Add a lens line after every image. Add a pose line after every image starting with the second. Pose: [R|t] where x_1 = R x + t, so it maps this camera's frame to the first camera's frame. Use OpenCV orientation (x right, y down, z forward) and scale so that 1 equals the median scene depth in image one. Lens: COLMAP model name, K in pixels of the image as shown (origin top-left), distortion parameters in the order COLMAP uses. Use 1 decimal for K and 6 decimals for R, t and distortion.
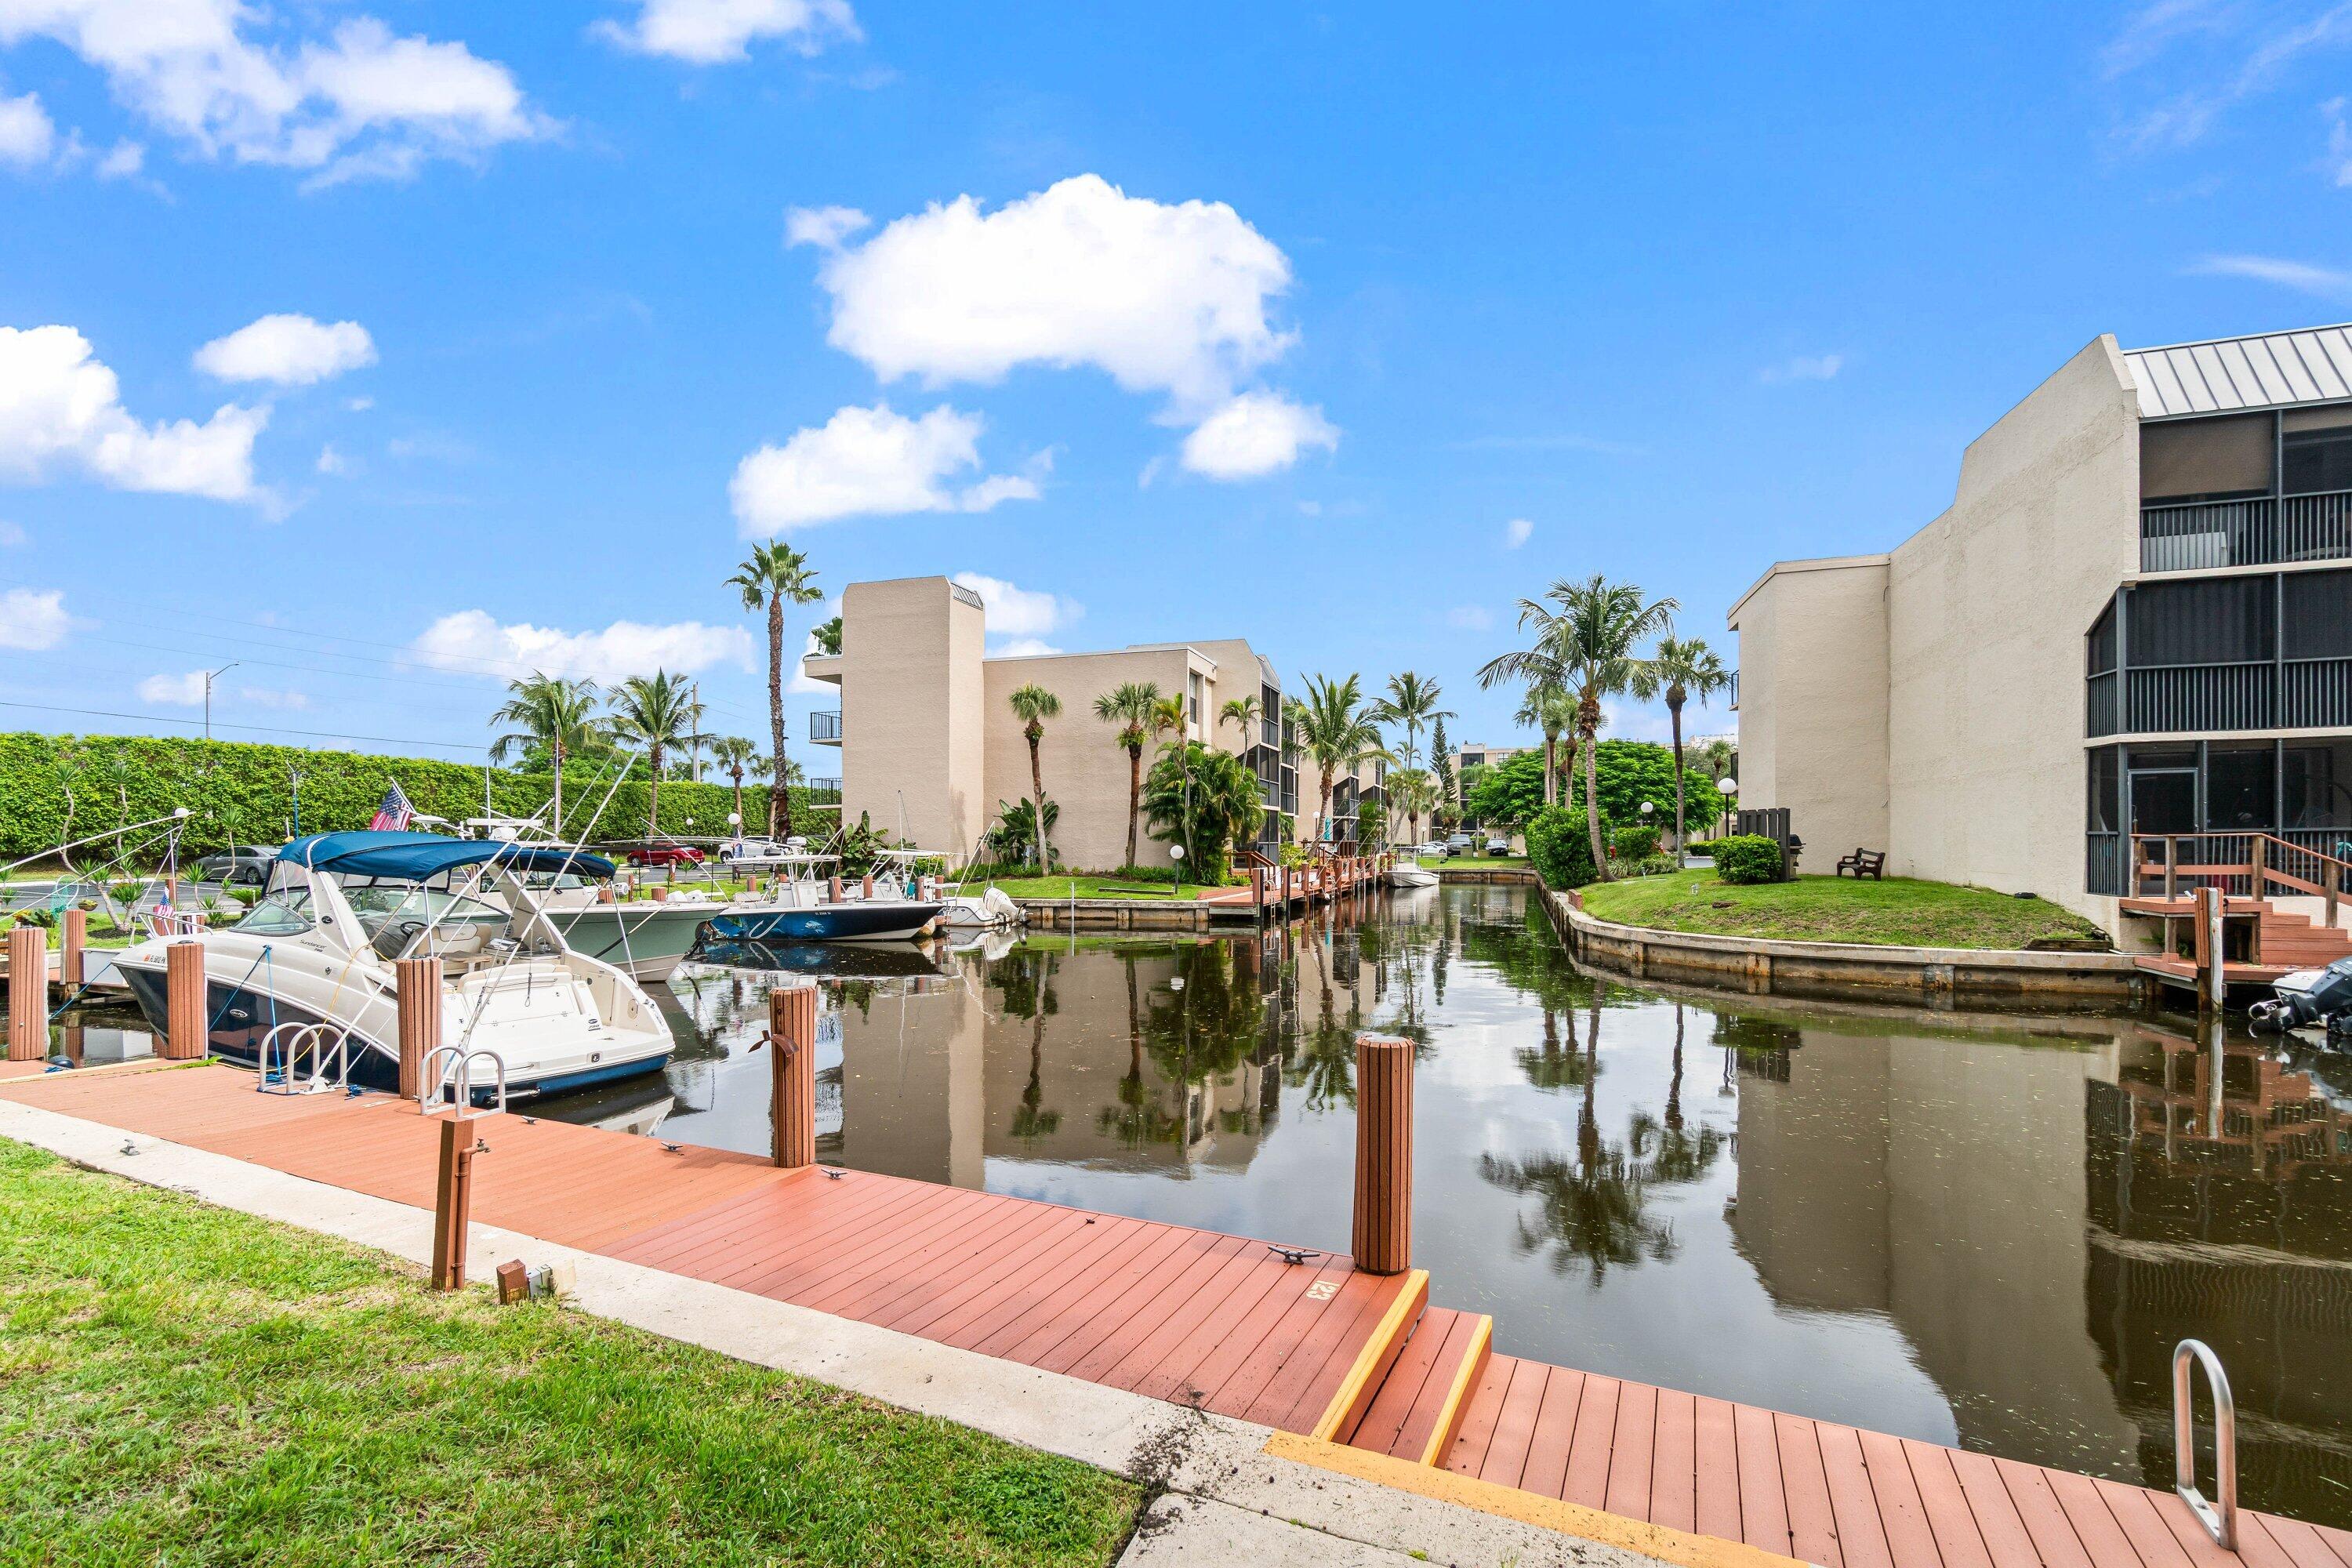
lens RADIAL K [[1056.6, 0, 1183.9], [0, 1056.6, 853.5], [0, 0, 1]] dist [-0.002155, -0.000238]
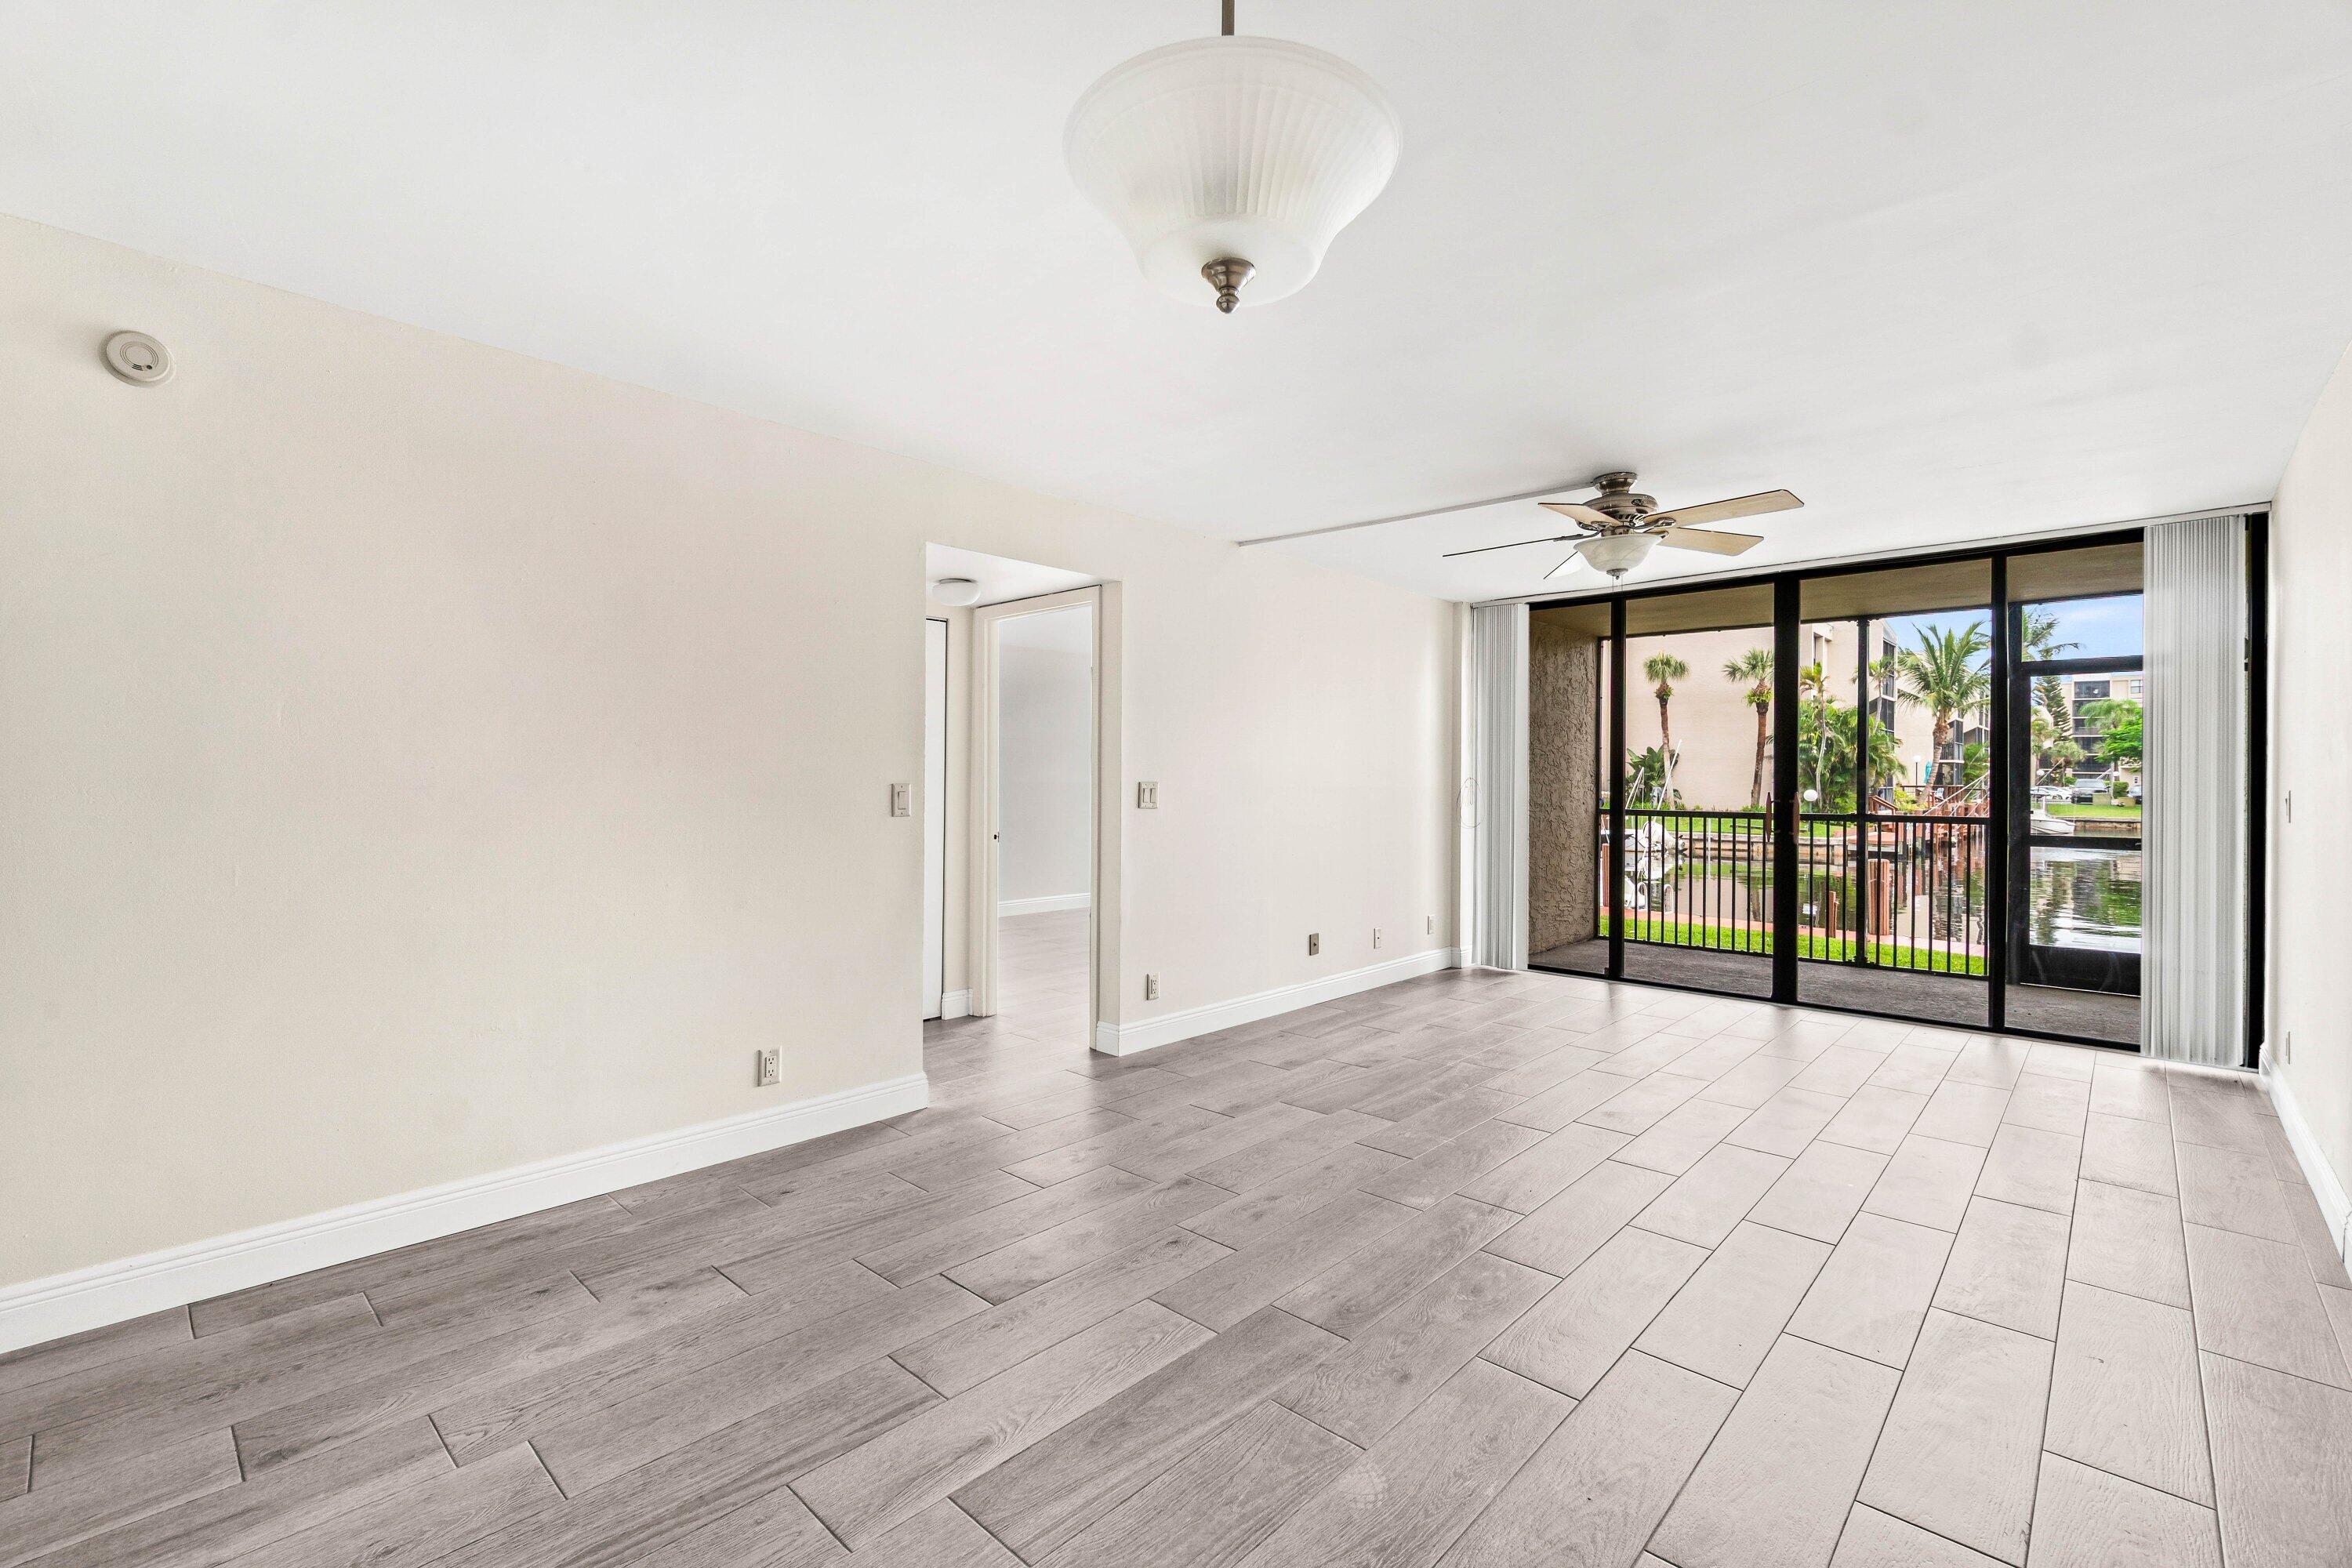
lens RADIAL K [[1028.3, 0, 1176.0], [0, 1028.3, 784.0], [0, 0, 1]] dist [0.000854, -0.000076]
pose [[0.901139, 0.016286, -0.433224, -0.138864], [-0.017316, 0.999849, 0.001568, -0.003396], [0.433184, 0.006089, 0.901285, -0.301425]]
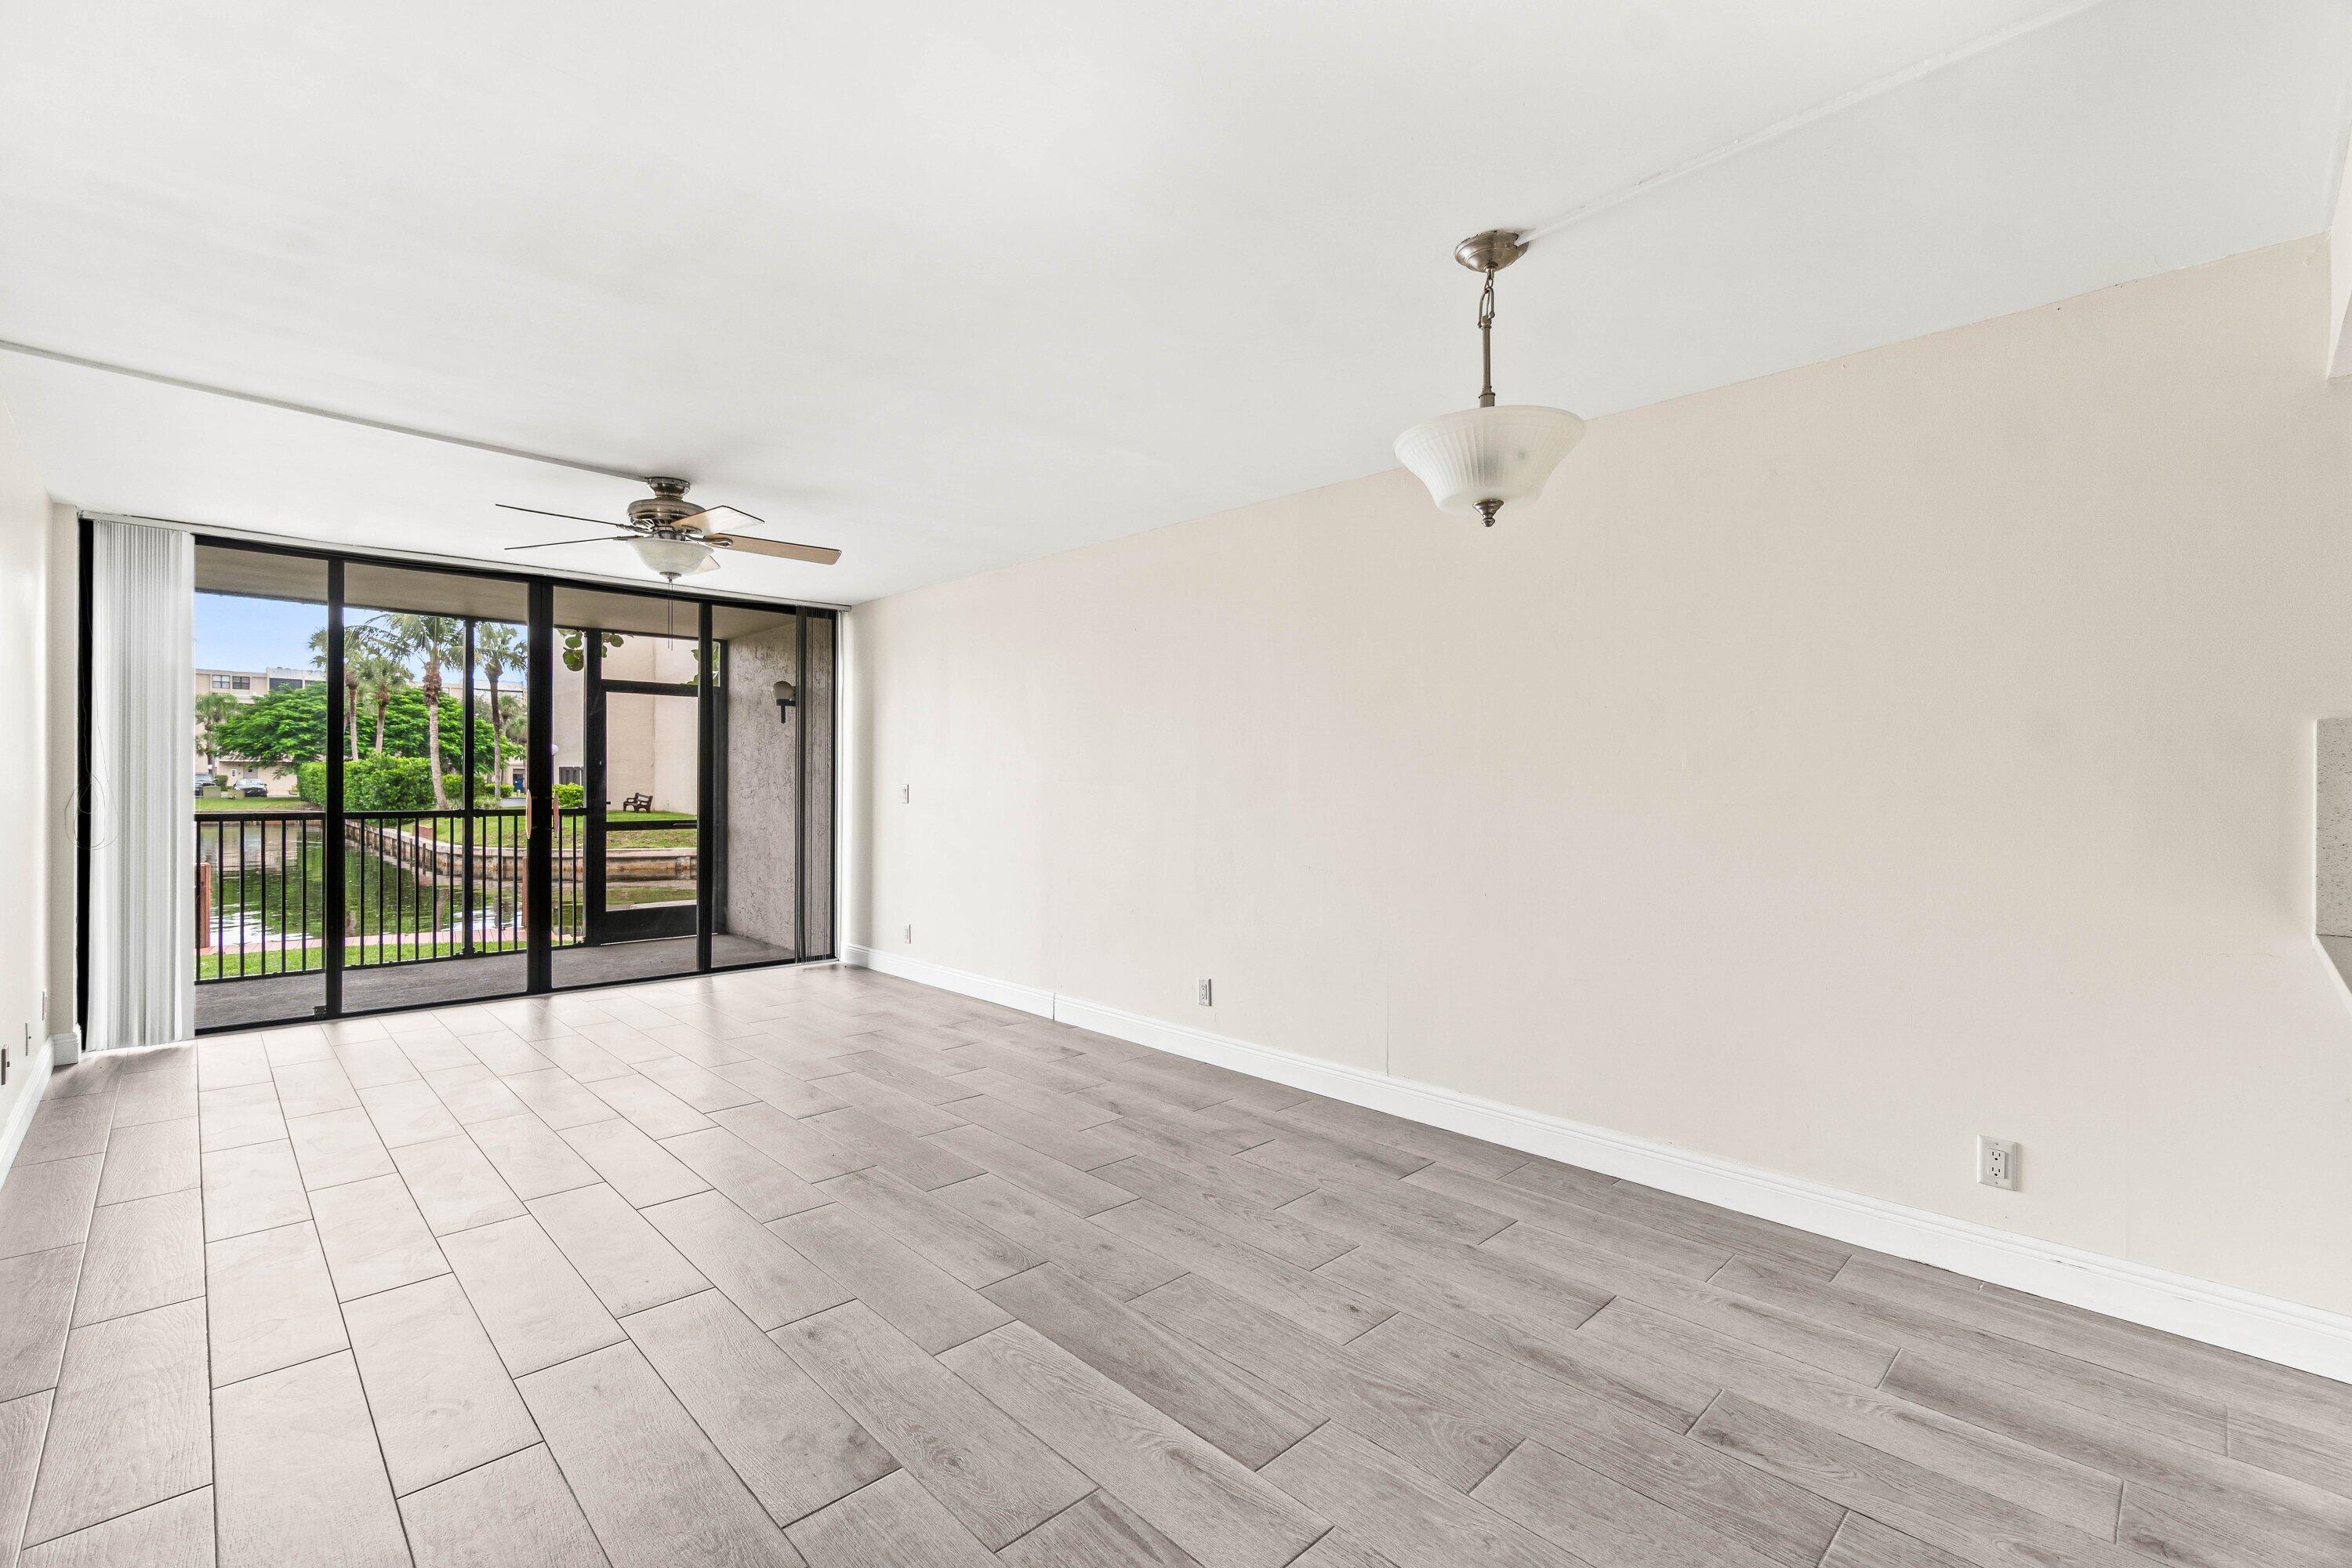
lens RADIAL K [[1013.8, 0, 1163.2], [0, 1013.8, 776.0], [0, 0, 1]] dist [-0.005638, -0.000251]
pose [[0.481183, 0.016814, 0.876459, -0.209647], [-0.002184, 0.999836, -0.017982, -0.002893], [-0.876617, 0.006739, 0.481141, -0.283796]]
